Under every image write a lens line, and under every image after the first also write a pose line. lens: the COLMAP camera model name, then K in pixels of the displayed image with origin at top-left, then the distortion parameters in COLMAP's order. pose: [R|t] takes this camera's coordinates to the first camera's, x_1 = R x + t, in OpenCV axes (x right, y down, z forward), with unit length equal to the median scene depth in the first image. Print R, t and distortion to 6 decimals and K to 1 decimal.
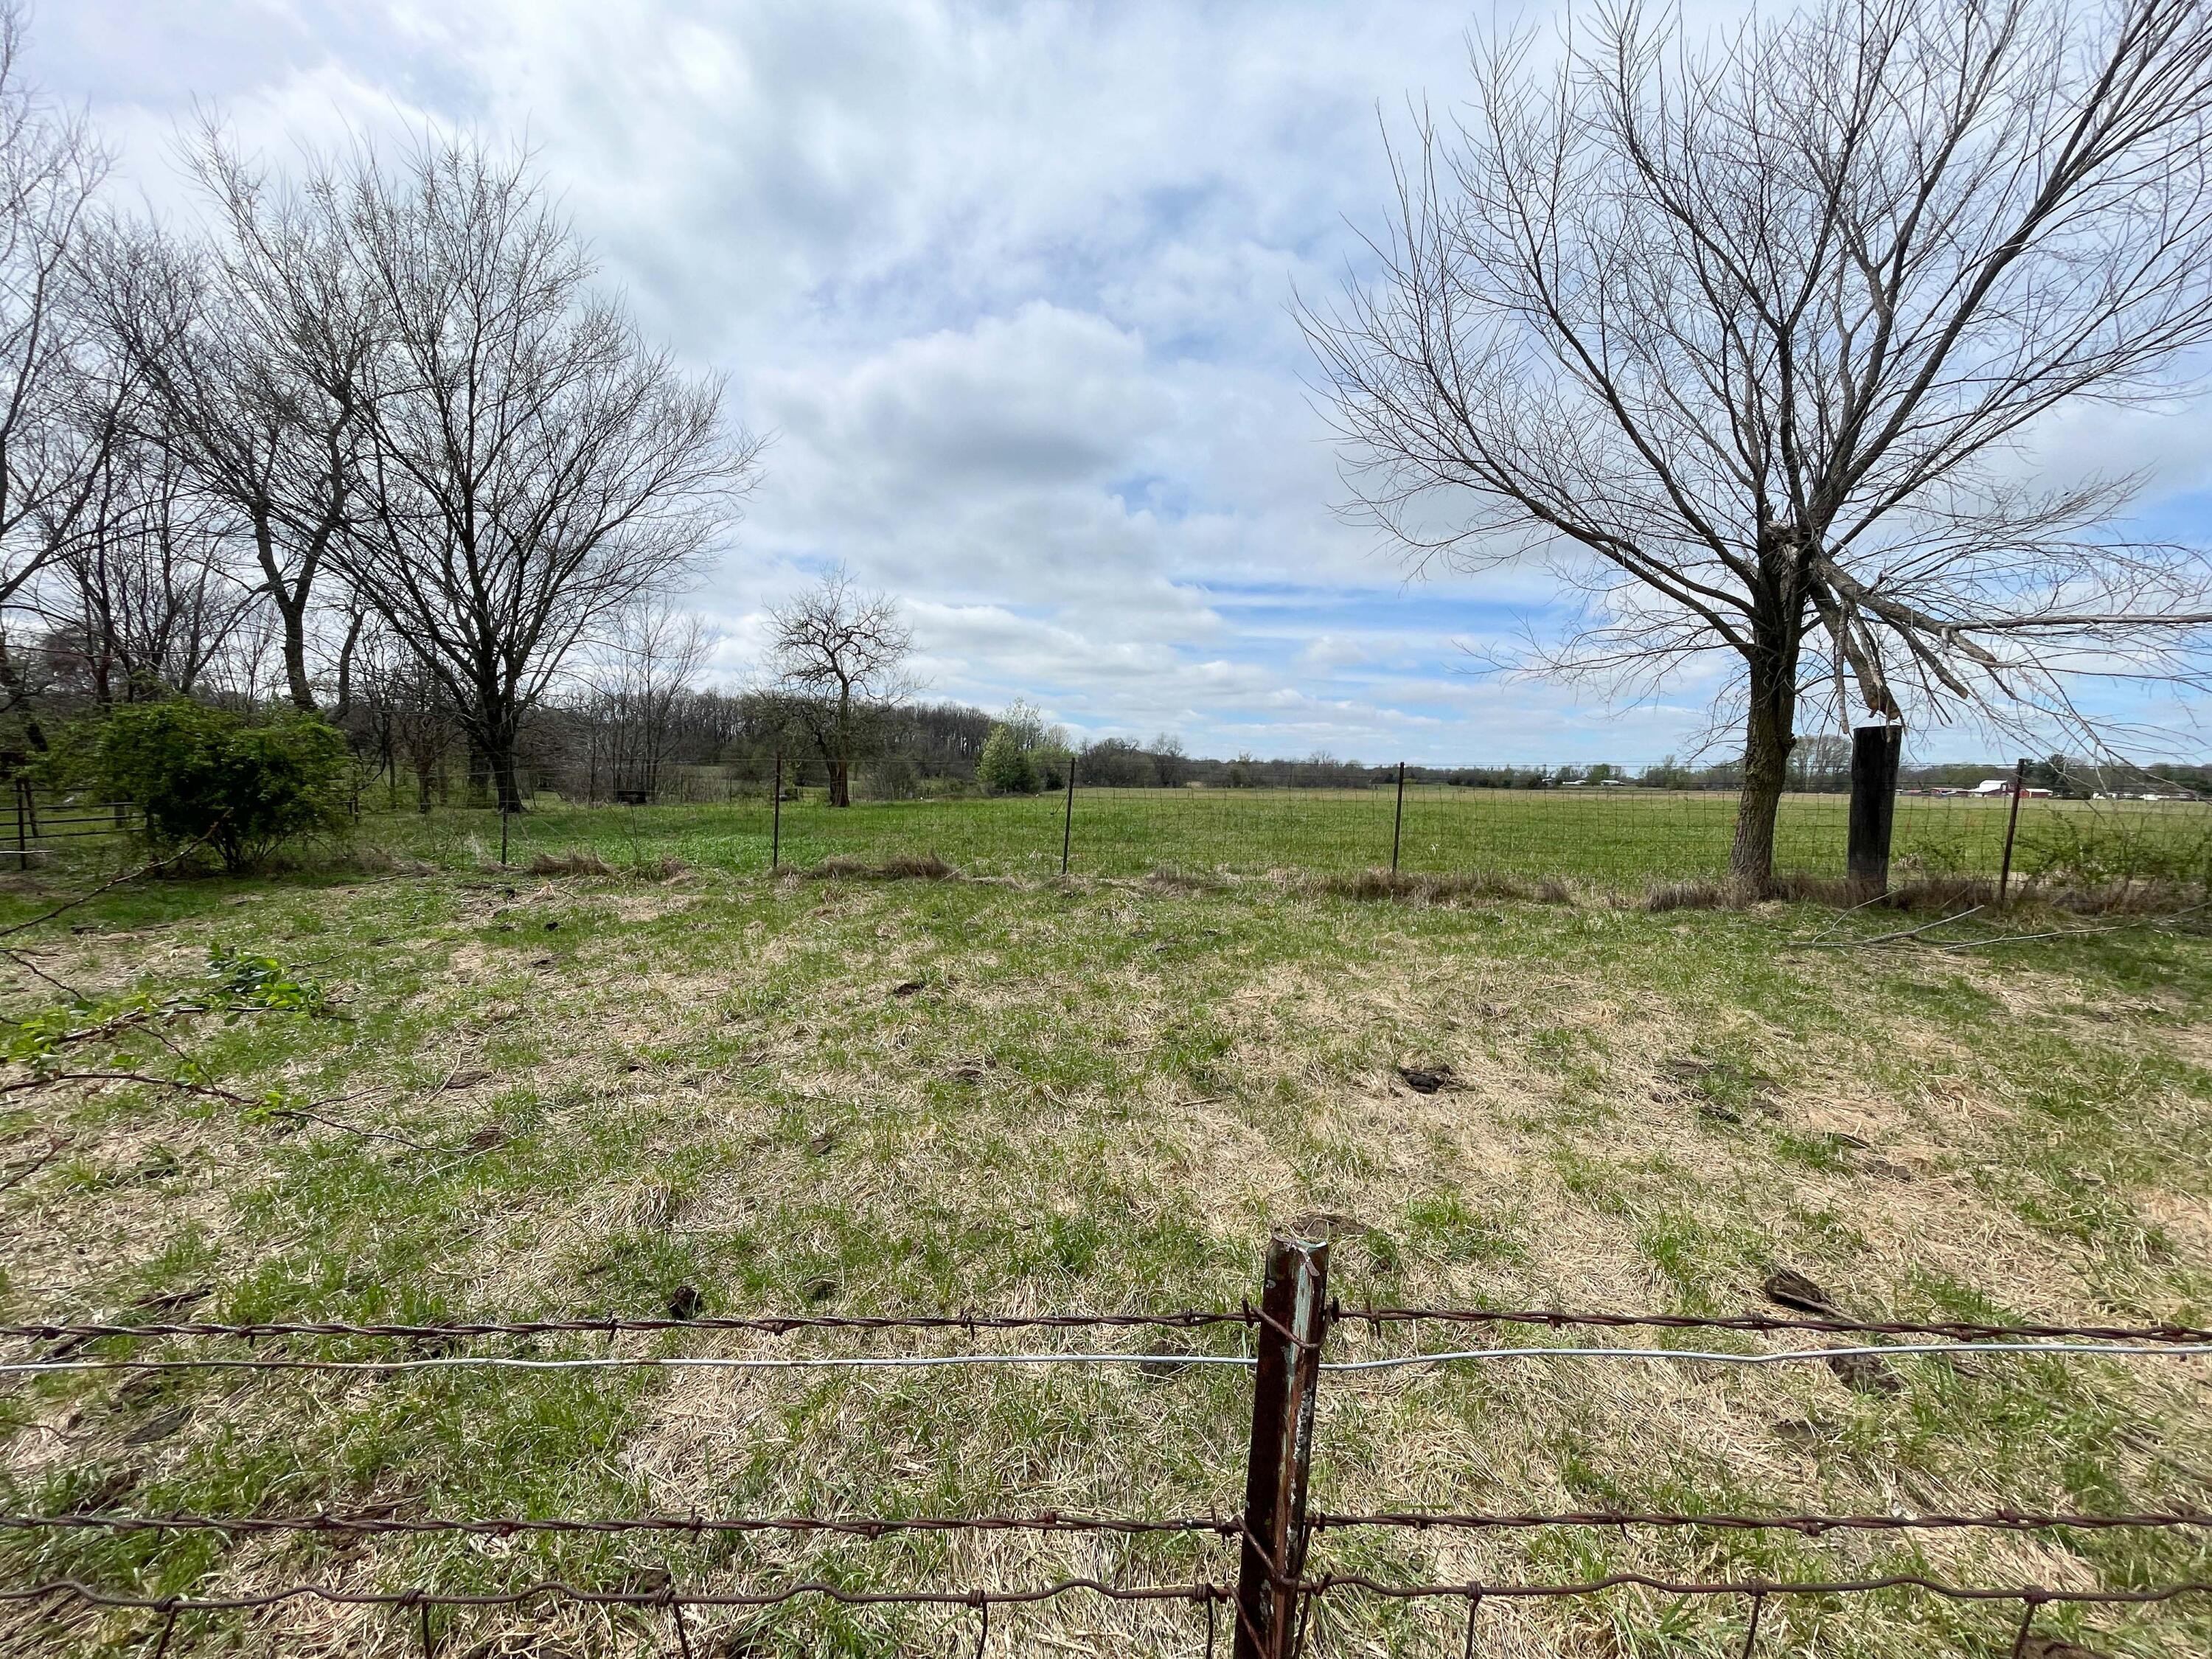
lens RADIAL K [[852.6, 0, 1102.3], [0, 852.6, 834.2], [0, 0, 1]] dist [-0.031938, 0.004119]
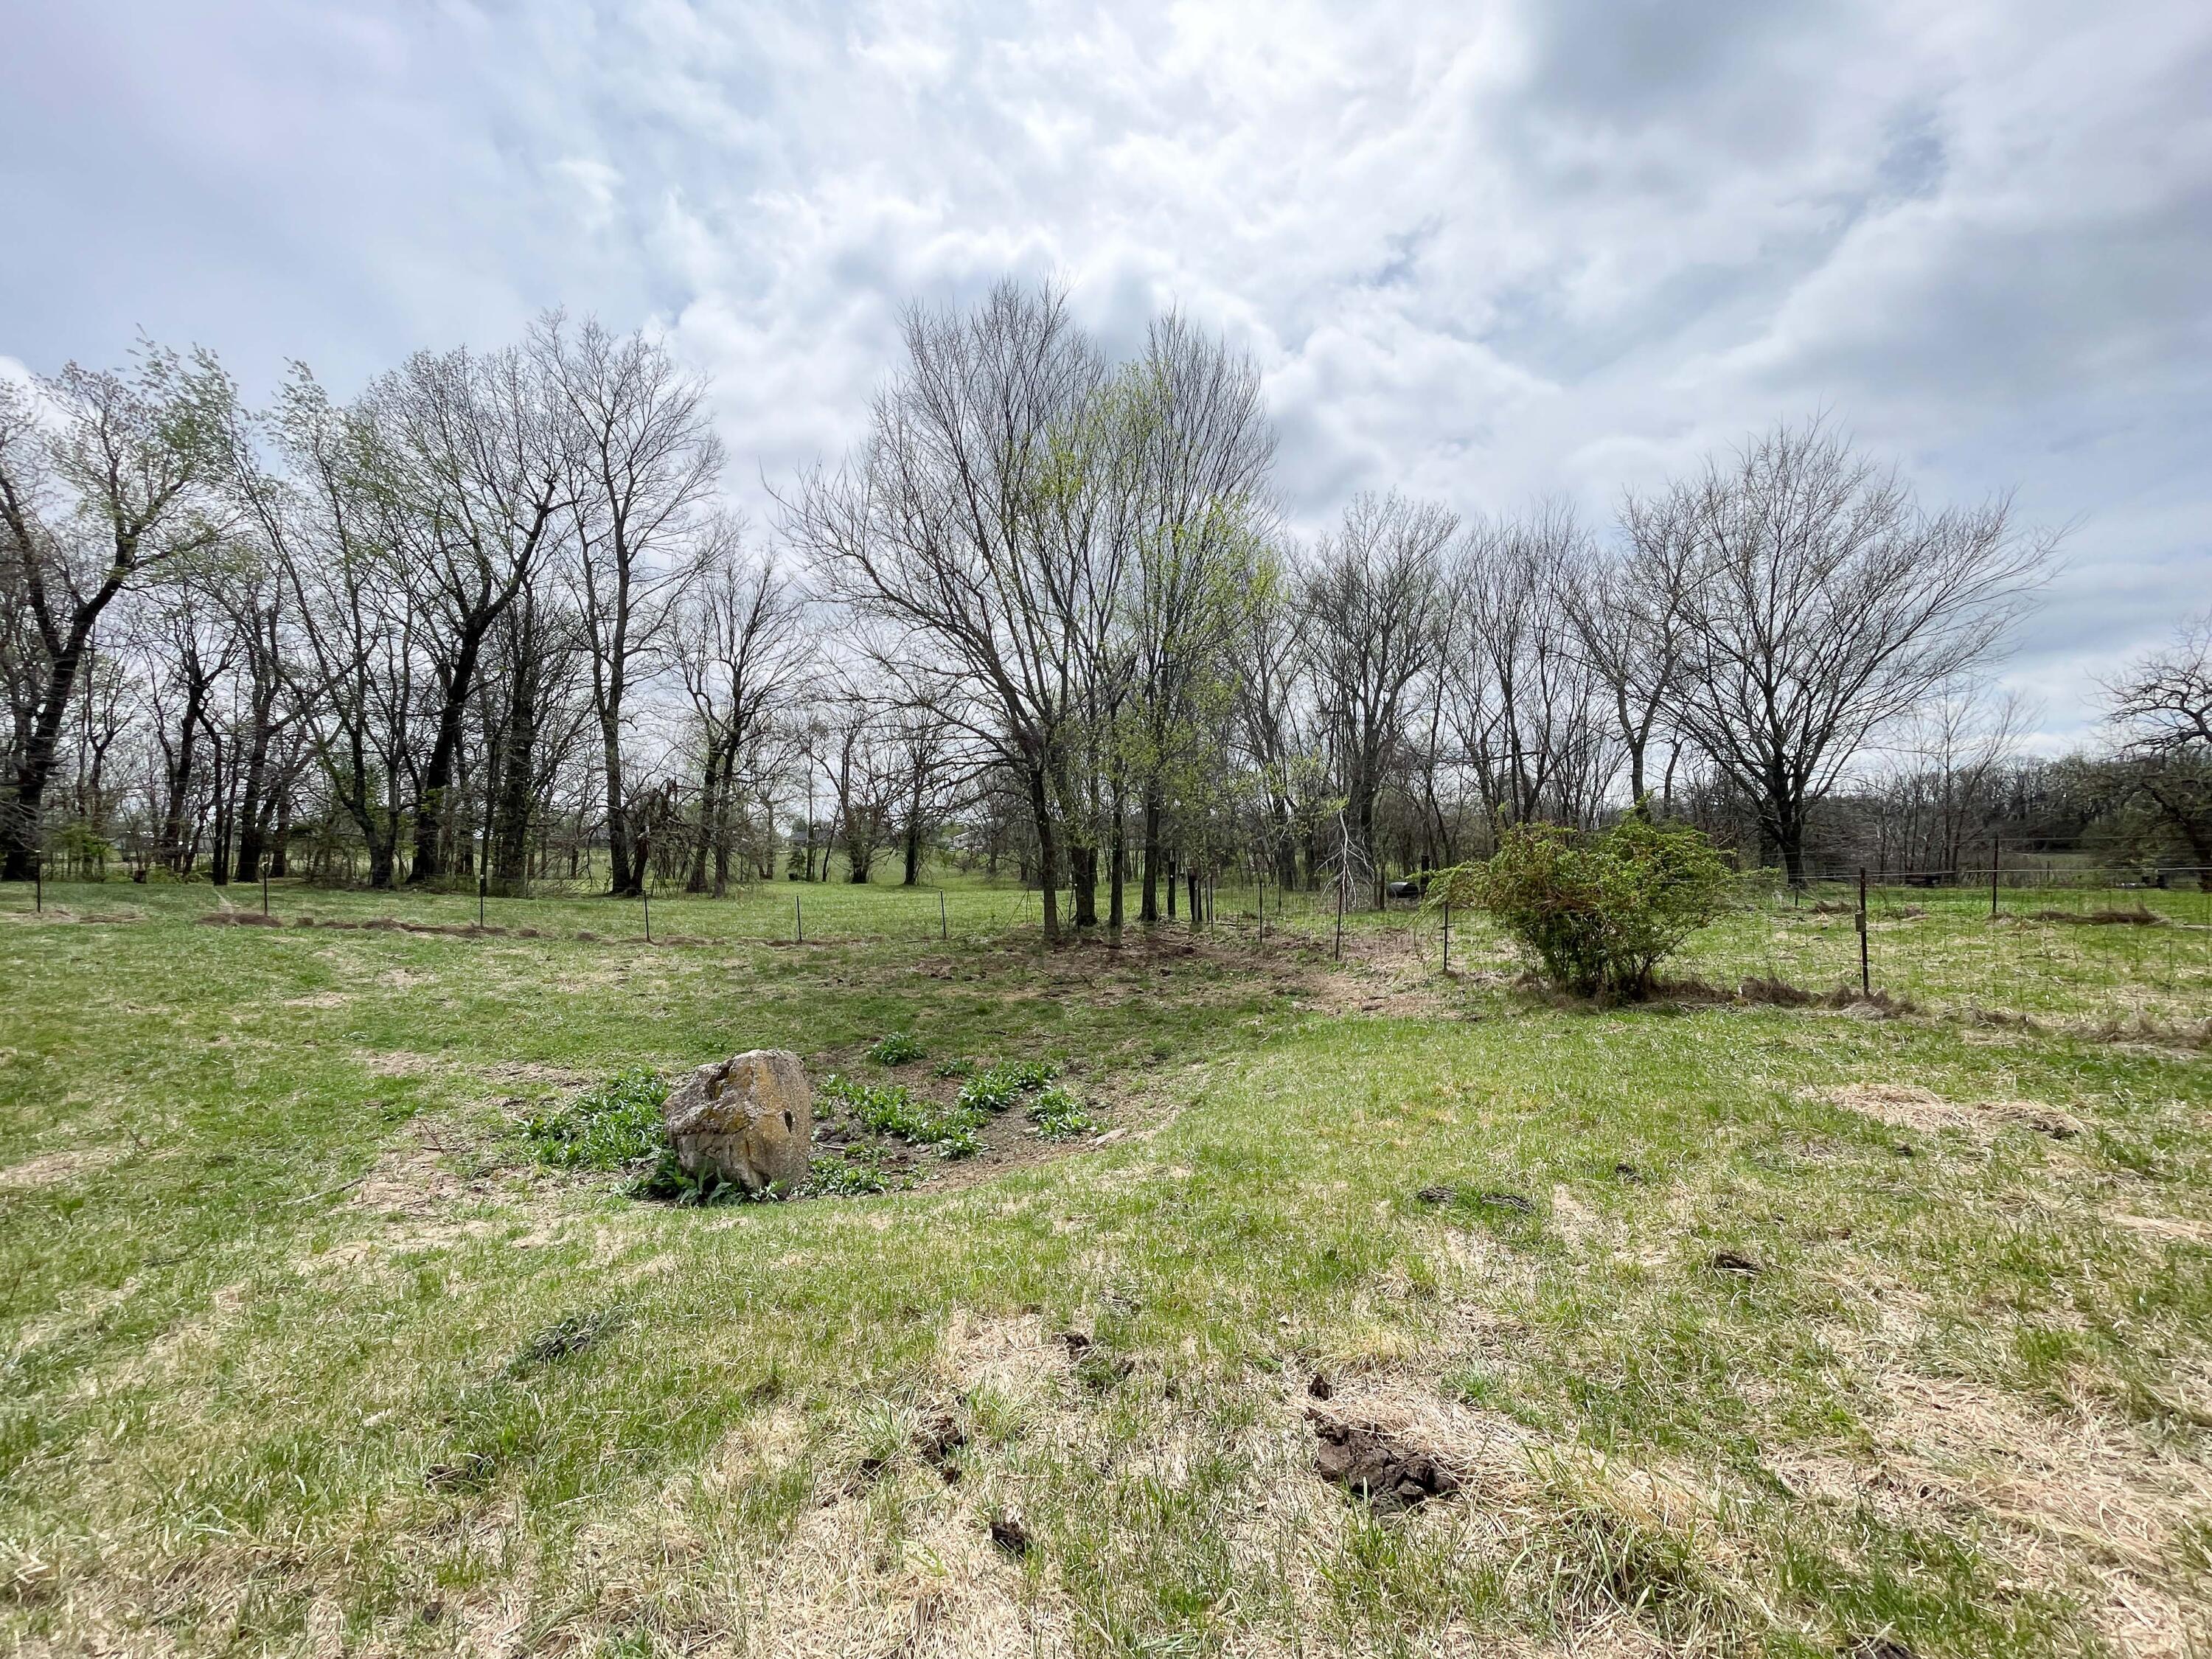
lens RADIAL K [[875.7, 0, 1105.7], [0, 875.7, 843.2], [0, 0, 1]] dist [0.000202, 0.004314]
pose [[0.290155, -0.031200, -0.956471, 0.691867], [-0.058936, 0.996989, -0.050400, 0.093465], [0.955163, 0.070995, 0.287443, -1.012357]]
